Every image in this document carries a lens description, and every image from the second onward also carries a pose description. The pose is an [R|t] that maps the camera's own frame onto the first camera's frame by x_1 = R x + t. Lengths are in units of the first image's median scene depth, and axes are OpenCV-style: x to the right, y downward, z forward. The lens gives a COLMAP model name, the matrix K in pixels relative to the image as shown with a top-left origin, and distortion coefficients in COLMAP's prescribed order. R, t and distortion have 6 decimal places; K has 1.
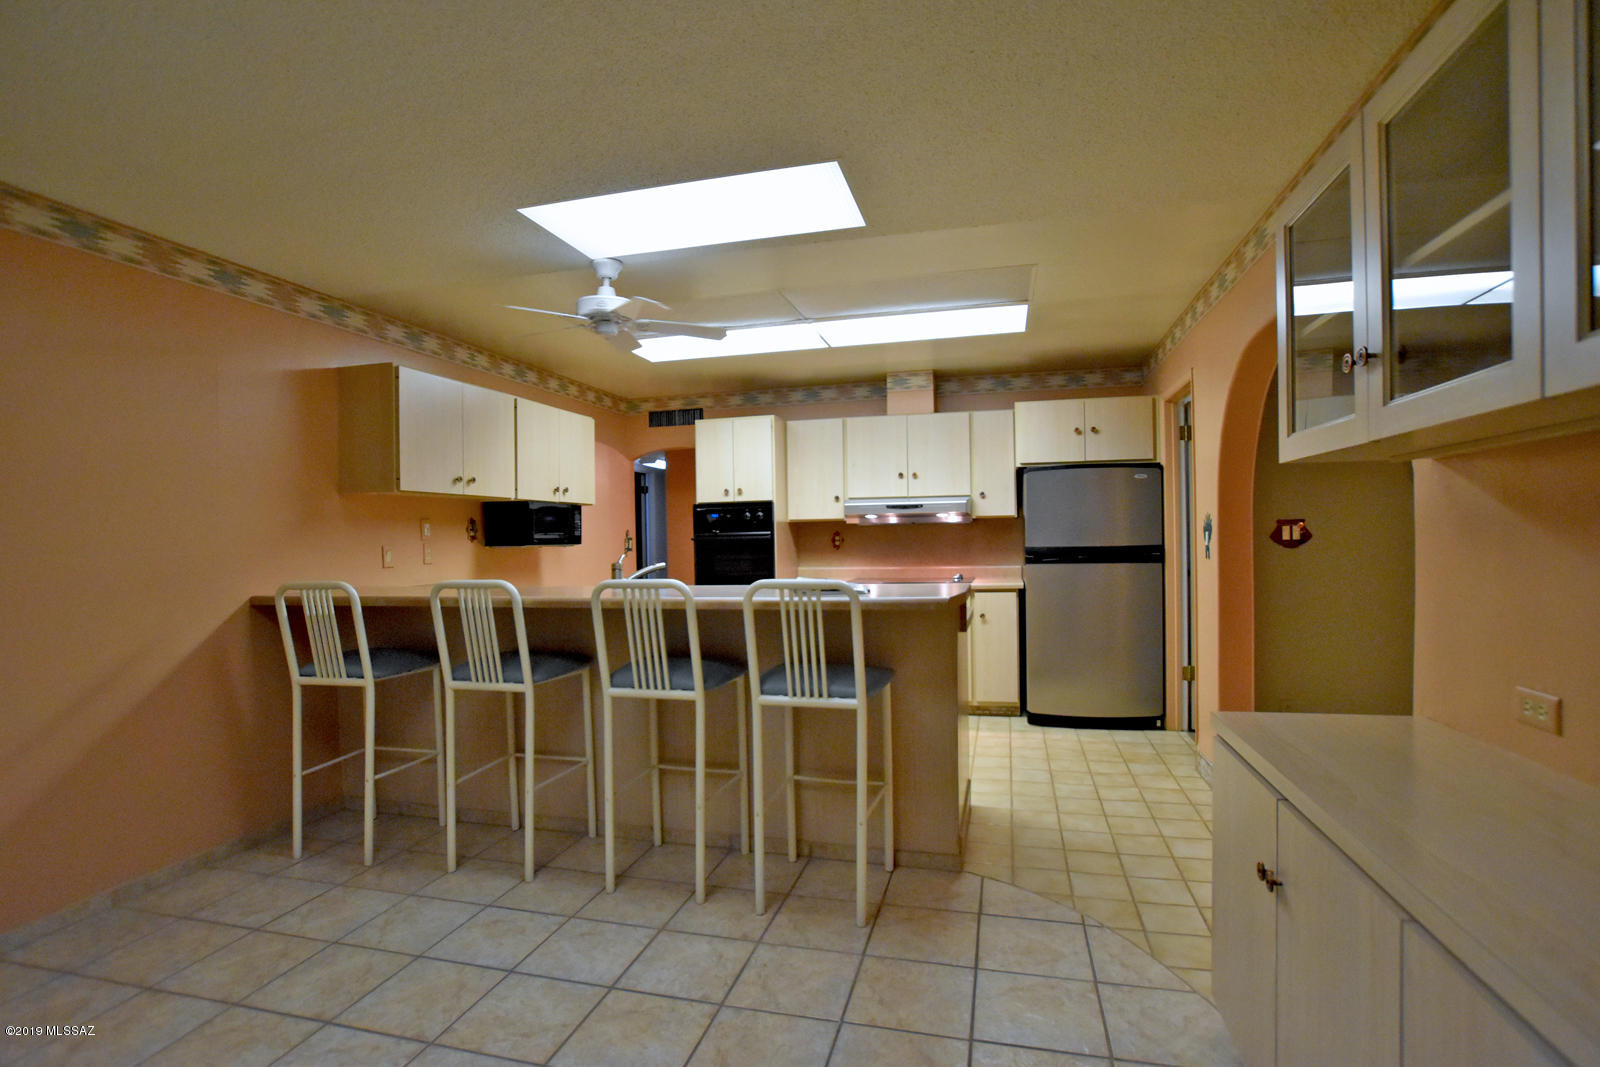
lens RADIAL K [[764.7, 0, 800.0], [0, 764.7, 533.5], [0, 0, 1]] dist [-0.078879, 0.039270]
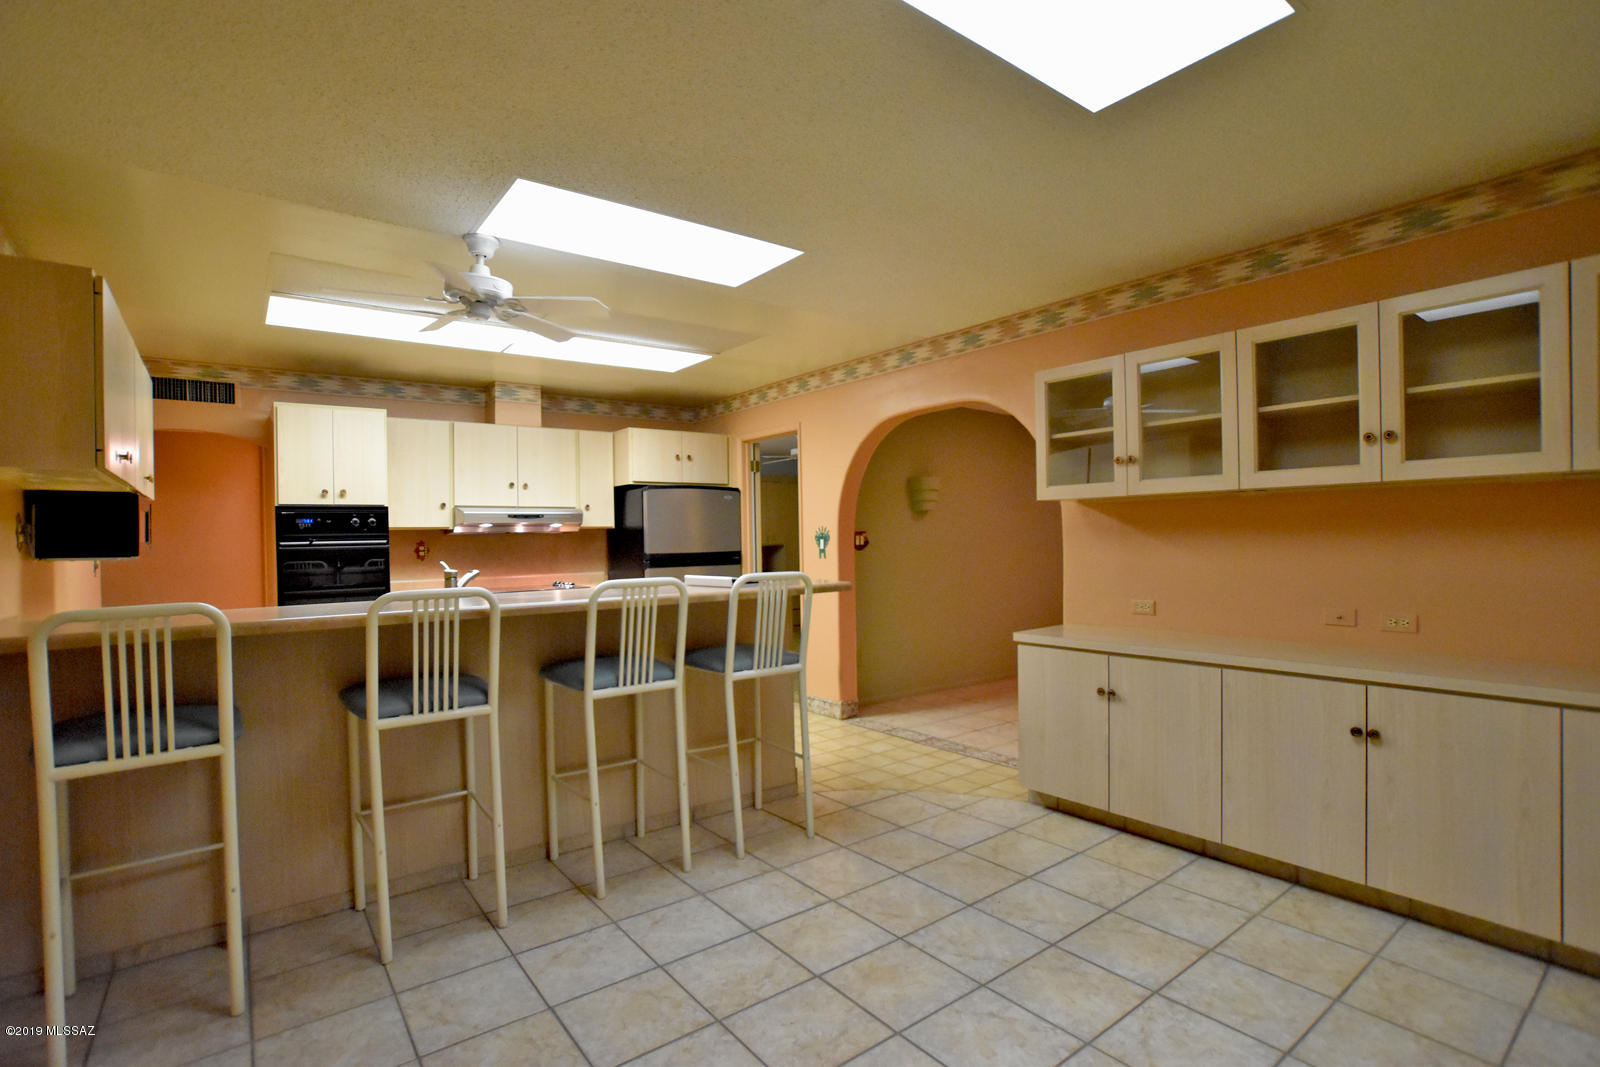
lens RADIAL K [[764.7, 0, 800.0], [0, 764.7, 533.5], [0, 0, 1]] dist [-0.078879, 0.039270]
pose [[0.618921, 0.011587, 0.785367, -0.483716], [0.005876, 0.999795, -0.019381, 0.010853], [-0.785431, 0.016610, 0.618726, 0.097062]]
